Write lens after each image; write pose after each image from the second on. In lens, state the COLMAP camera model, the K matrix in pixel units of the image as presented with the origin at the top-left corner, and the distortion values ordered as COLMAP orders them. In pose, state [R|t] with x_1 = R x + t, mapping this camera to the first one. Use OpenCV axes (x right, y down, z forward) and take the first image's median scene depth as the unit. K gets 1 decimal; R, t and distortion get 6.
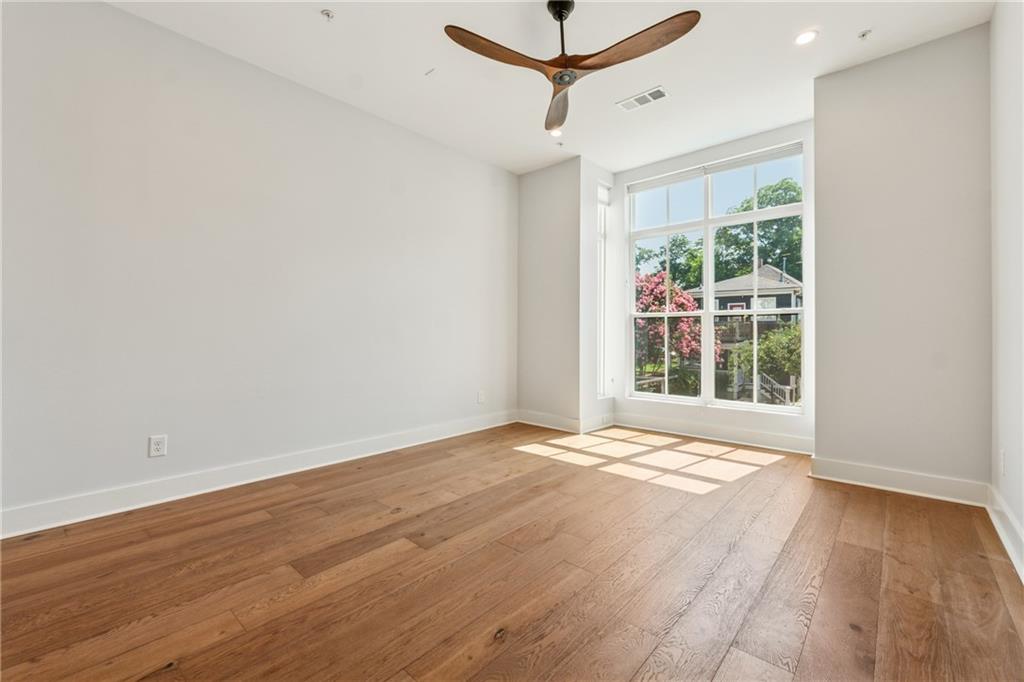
lens RADIAL K [[425.6, 0, 512.0], [0, 425.6, 341.0], [0, 0, 1]] dist [-0.000297, -0.000470]
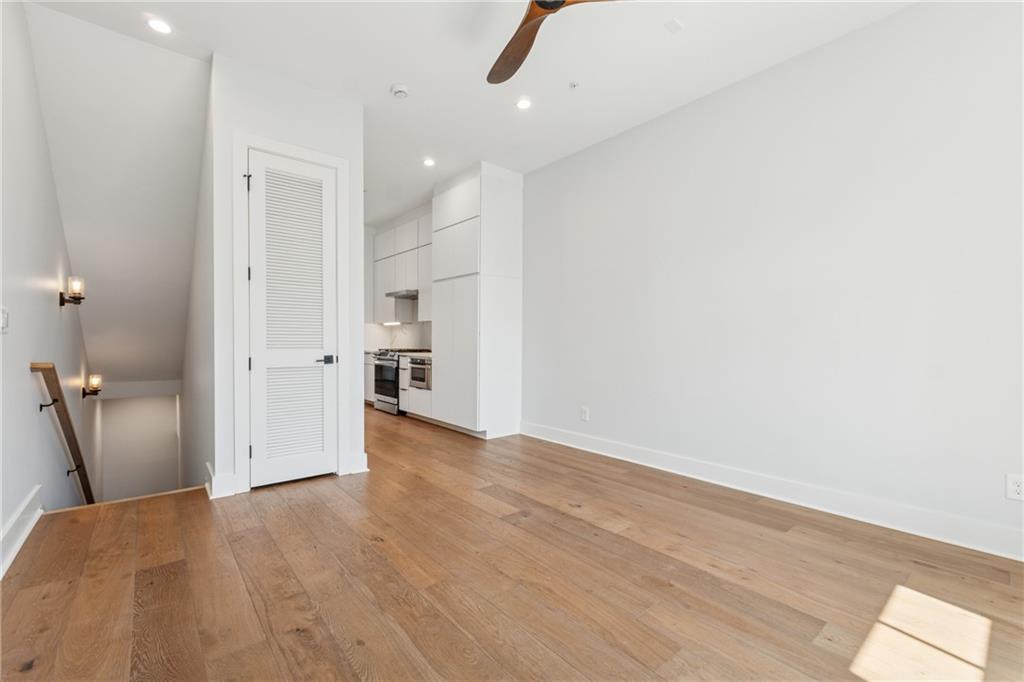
lens RADIAL K [[425.6, 0, 512.0], [0, 425.6, 341.0], [0, 0, 1]] dist [-0.000297, -0.000470]
pose [[-0.128527, -0.007782, -0.991676, 0.808516], [-0.025087, 0.999675, -0.004593, -0.014865], [0.991389, 0.024288, -0.128680, 0.936173]]
